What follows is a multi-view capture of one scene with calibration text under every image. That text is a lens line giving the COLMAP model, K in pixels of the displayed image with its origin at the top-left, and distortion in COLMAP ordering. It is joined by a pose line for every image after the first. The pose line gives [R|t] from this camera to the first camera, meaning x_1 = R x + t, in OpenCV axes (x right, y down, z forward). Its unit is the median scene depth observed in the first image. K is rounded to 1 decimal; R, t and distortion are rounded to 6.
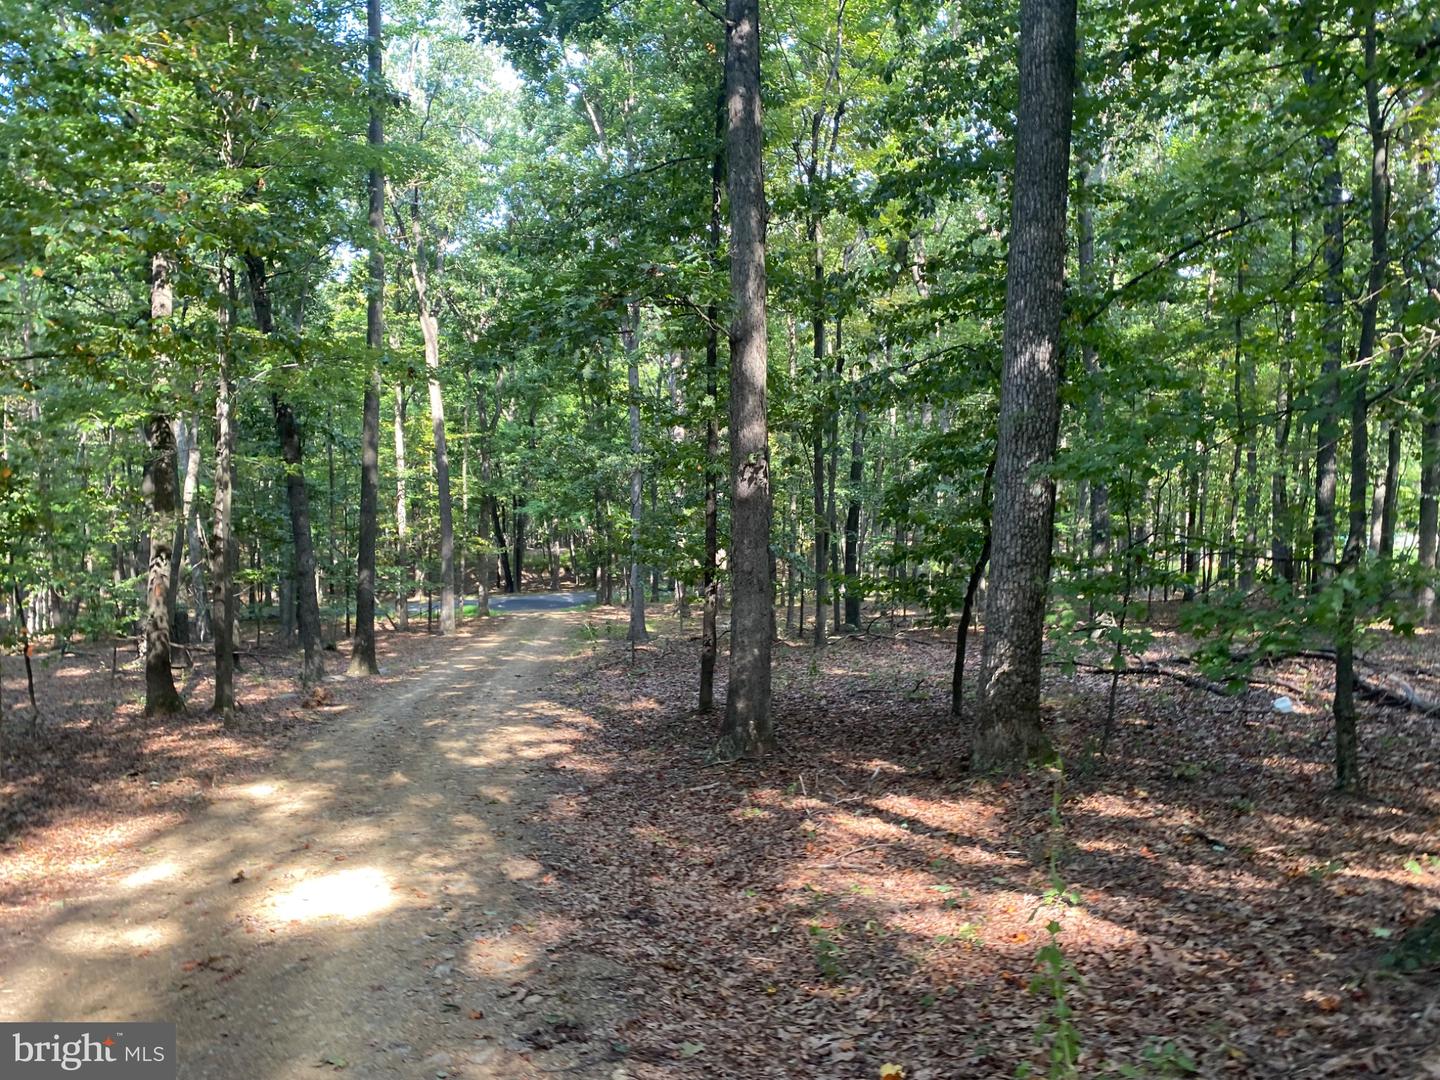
lens RADIAL K [[1068.9, 0, 723.2], [0, 1068.9, 579.4], [0, 0, 1]] dist [0.000786, -0.010434]
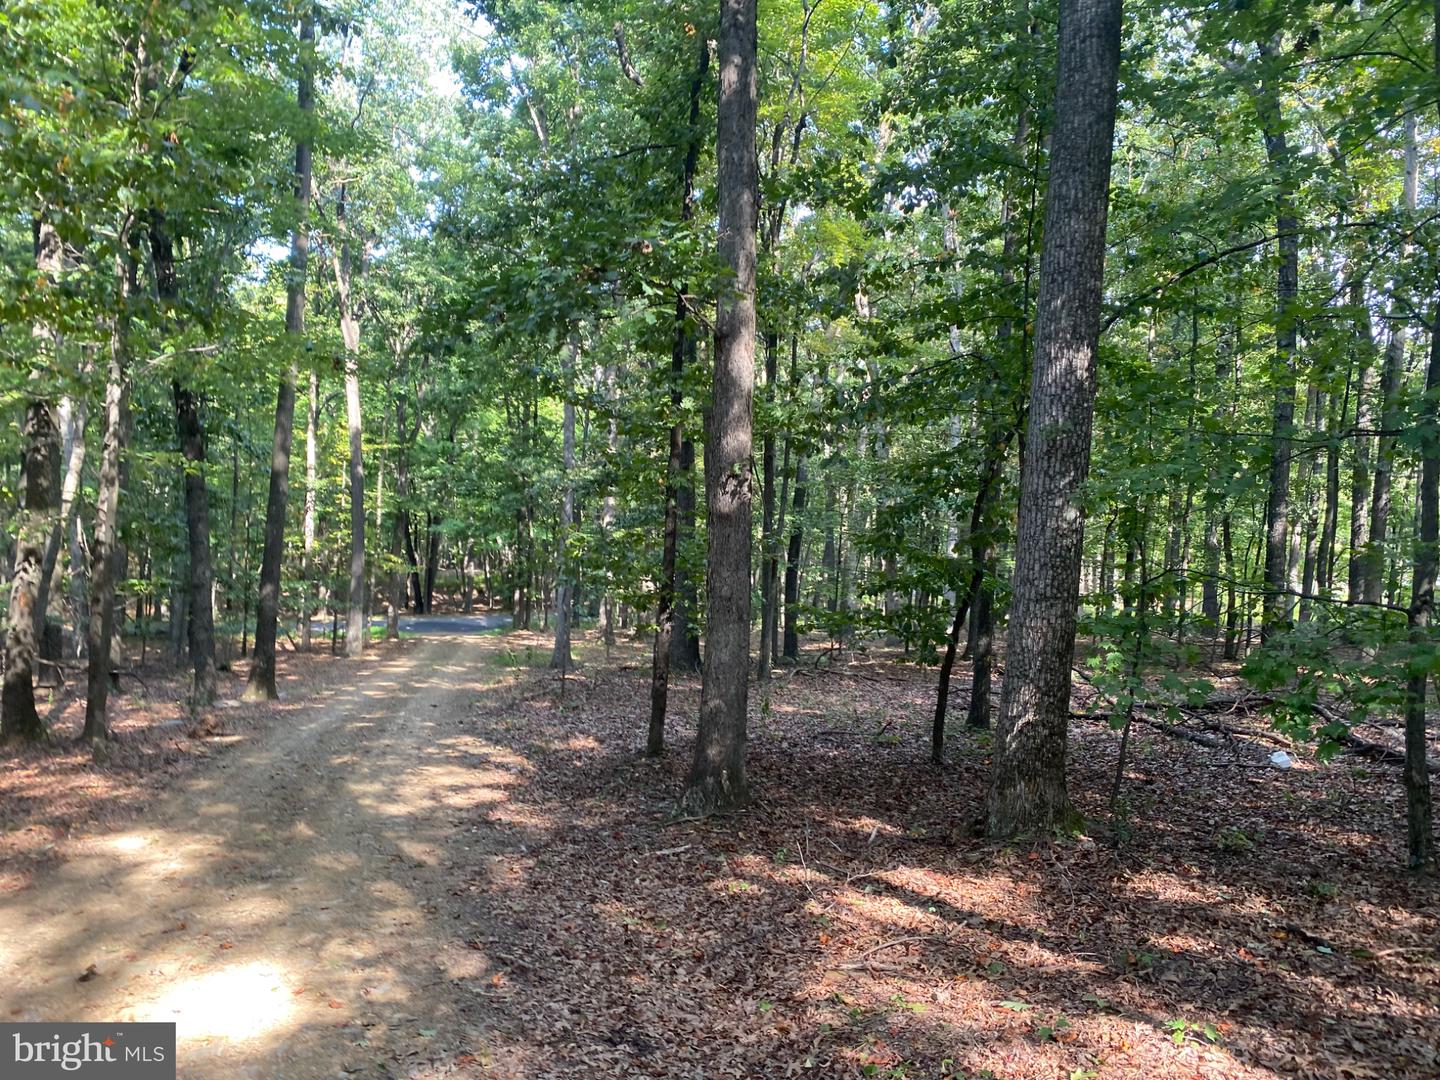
lens RADIAL K [[1063.6, 0, 715.7], [0, 1063.6, 546.7], [0, 0, 1]] dist [-0.011511, 0.041563]
pose [[0.996398, 0.034016, 0.077682, -0.039033], [-0.029478, 0.997833, -0.058832, 0.001572], [-0.079514, 0.056330, 0.995241, 0.096253]]
